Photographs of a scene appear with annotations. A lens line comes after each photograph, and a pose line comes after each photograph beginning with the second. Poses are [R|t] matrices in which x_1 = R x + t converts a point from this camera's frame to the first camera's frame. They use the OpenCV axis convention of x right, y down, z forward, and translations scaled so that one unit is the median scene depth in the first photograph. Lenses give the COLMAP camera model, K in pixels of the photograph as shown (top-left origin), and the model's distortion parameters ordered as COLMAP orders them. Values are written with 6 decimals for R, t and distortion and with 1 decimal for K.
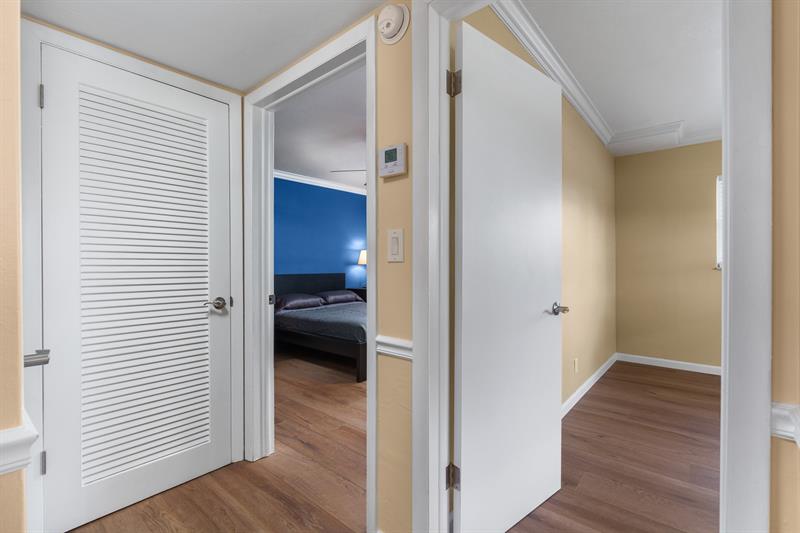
lens RADIAL K [[362.6, 0, 393.7], [0, 362.6, 262.3], [0, 0, 1]] dist [0.000594, 0.000013]
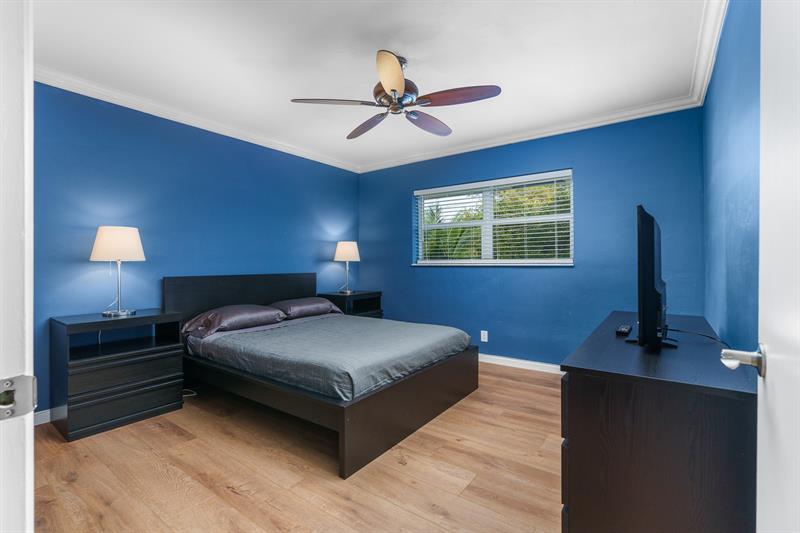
lens RADIAL K [[362.6, 0, 393.7], [0, 362.6, 262.3], [0, 0, 1]] dist [0.000594, 0.000013]
pose [[0.996615, 0.003113, 0.082151, -0.045276], [-0.003239, 0.999994, 0.001402, 0.007955], [-0.082146, -0.001664, 0.996619, 0.315194]]
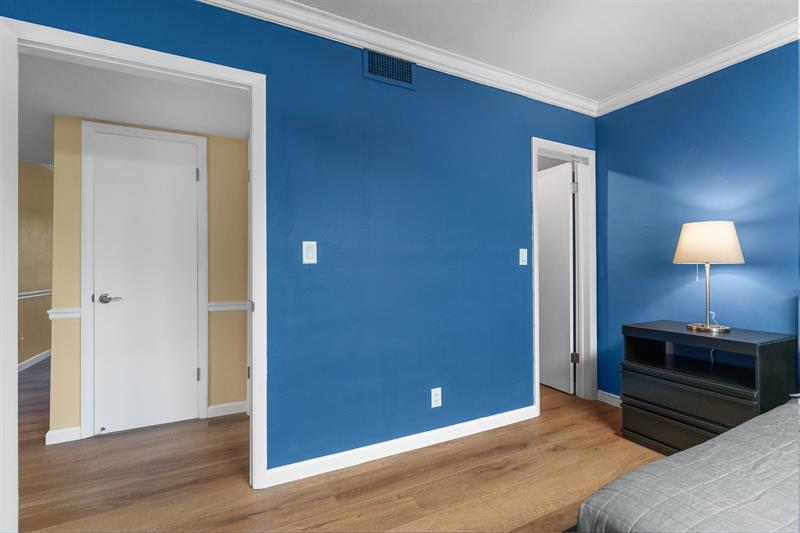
lens RADIAL K [[362.6, 0, 393.7], [0, 362.6, 262.3], [0, 0, 1]] dist [0.000594, 0.000013]
pose [[-0.381690, -0.008795, -0.924248, 0.136605], [0.011391, 0.999834, -0.014219, 0.007376], [0.924220, -0.015955, -0.381527, 0.685674]]
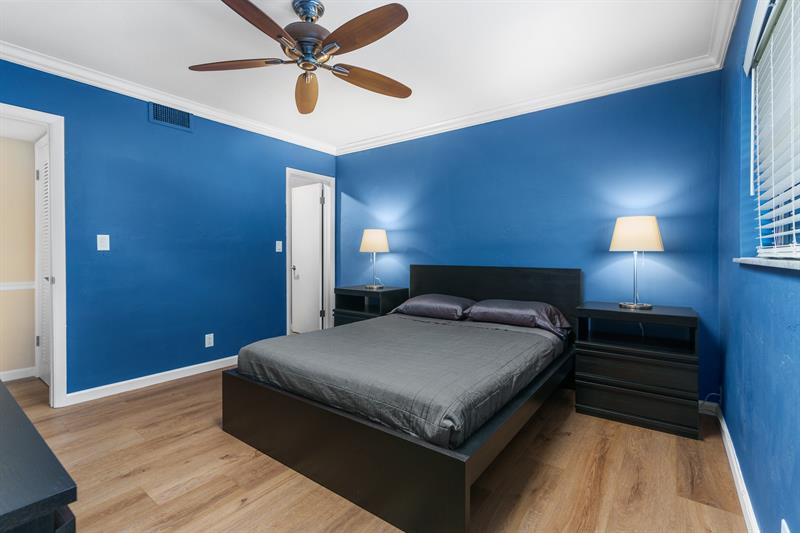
lens RADIAL K [[368.2, 0, 398.8], [0, 368.2, 255.4], [0, 0, 1]] dist [0.001675, 0.000715]
pose [[0.069393, 0.010978, -0.997529, 0.399319], [0.005966, 0.999917, 0.011420, 0.006229], [0.997572, -0.006744, 0.069322, 0.861536]]
